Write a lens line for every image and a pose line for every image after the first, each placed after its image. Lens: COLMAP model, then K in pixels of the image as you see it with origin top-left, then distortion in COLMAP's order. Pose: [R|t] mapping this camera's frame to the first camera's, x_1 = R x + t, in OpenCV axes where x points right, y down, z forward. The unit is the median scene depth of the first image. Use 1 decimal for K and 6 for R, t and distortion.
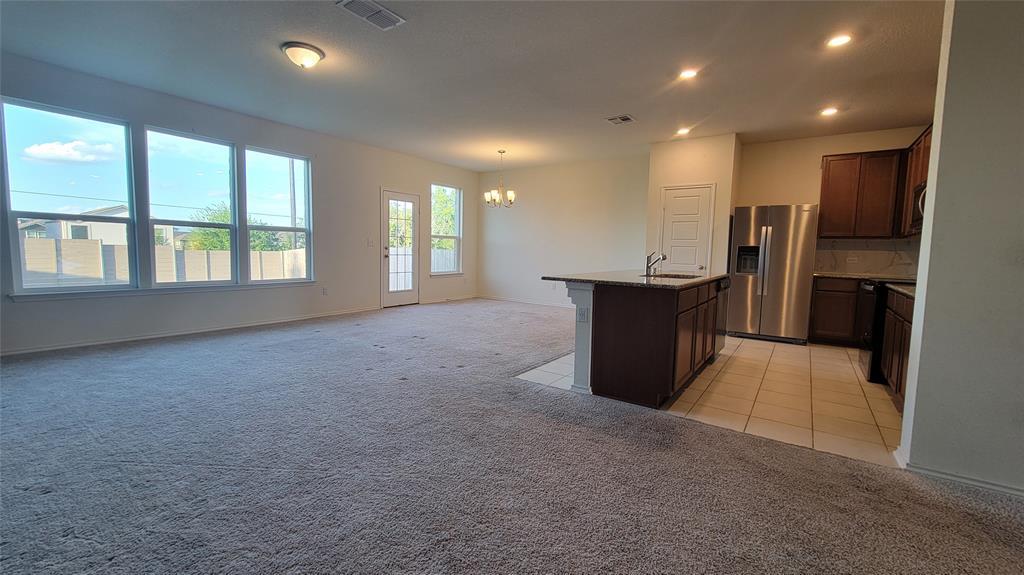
lens RADIAL K [[418.8, 0, 510.9], [0, 418.8, 282.6], [0, 0, 1]] dist [-0.001374, -0.000071]
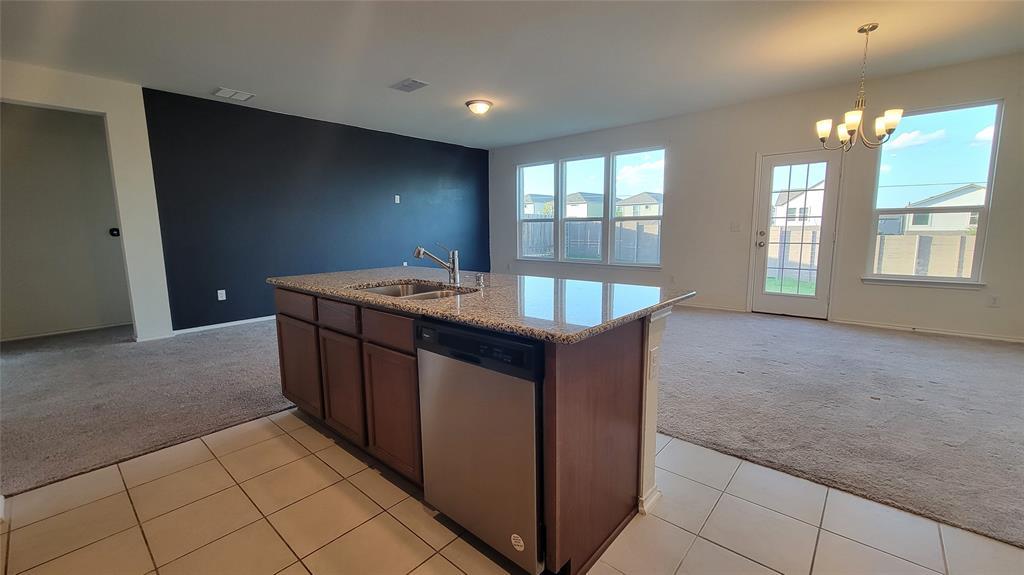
lens RADIAL K [[418.8, 0, 510.9], [0, 418.8, 282.6], [0, 0, 1]] dist [-0.001374, -0.000071]
pose [[-0.085529, 0.100651, -0.991239, 0.651231], [-0.076843, 0.991254, 0.107283, -0.055930], [0.993368, 0.085346, -0.077046, 0.825155]]
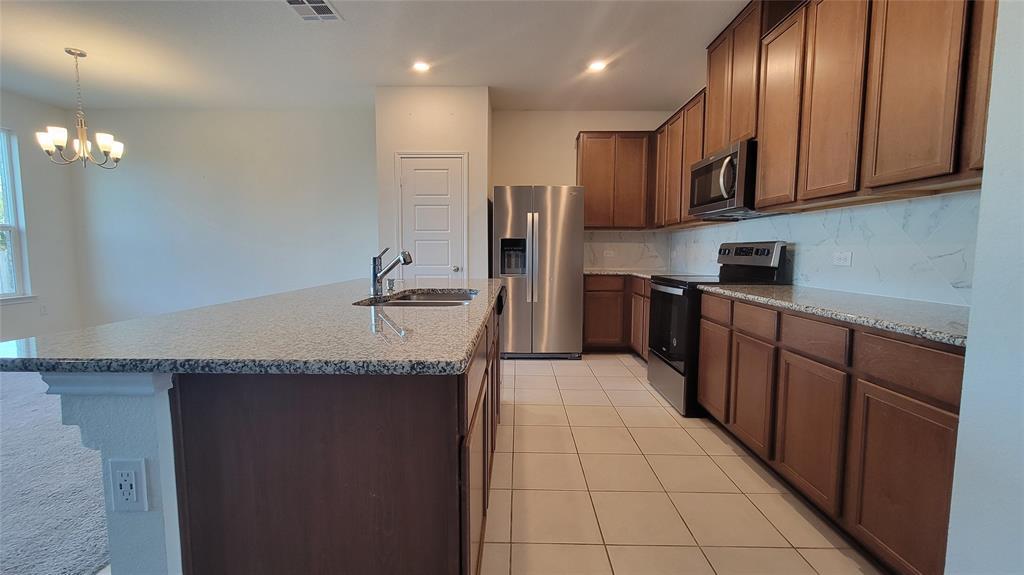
lens RADIAL K [[418.8, 0, 510.9], [0, 418.8, 282.6], [0, 0, 1]] dist [-0.001374, -0.000071]
pose [[0.827599, -0.064214, 0.557634, 0.140193], [0.060627, 0.997849, 0.024928, -0.027556], [-0.558036, 0.013178, 0.829712, 0.384619]]
